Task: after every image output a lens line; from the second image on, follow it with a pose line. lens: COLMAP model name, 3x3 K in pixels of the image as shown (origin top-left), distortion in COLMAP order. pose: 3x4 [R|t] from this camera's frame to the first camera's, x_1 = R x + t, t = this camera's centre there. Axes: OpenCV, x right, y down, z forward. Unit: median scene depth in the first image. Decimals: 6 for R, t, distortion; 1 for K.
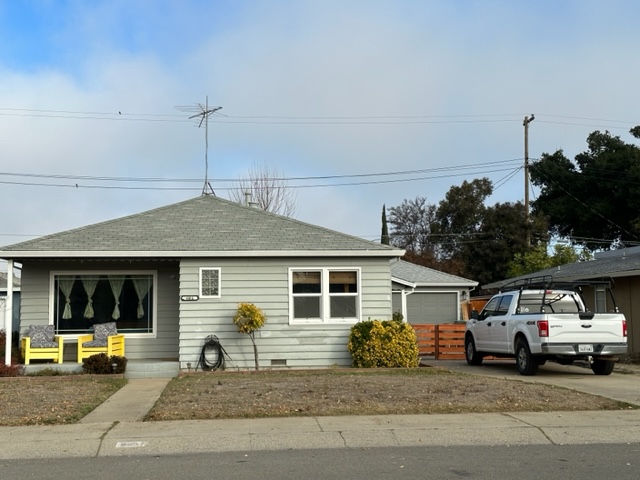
lens RADIAL K [[927.9, 0, 320.6], [0, 927.9, 239.9], [0, 0, 1]] dist [0.112545, 0.000000]
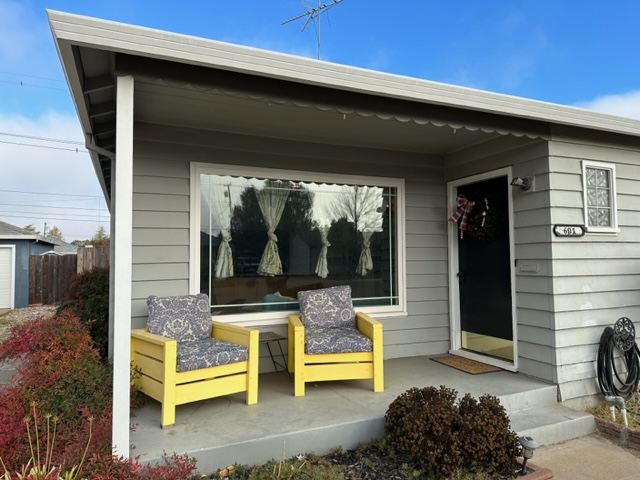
lens RADIAL K [[448.9, 0, 319.1], [0, 448.9, 243.0], [0, 0, 1]] dist [0.045058, -0.043291]
pose [[0.953800, 0.014100, 0.300112, -0.306468], [-0.023502, 0.999339, 0.027740, 0.064428], [-0.299523, -0.033511, 0.953500, 0.827367]]
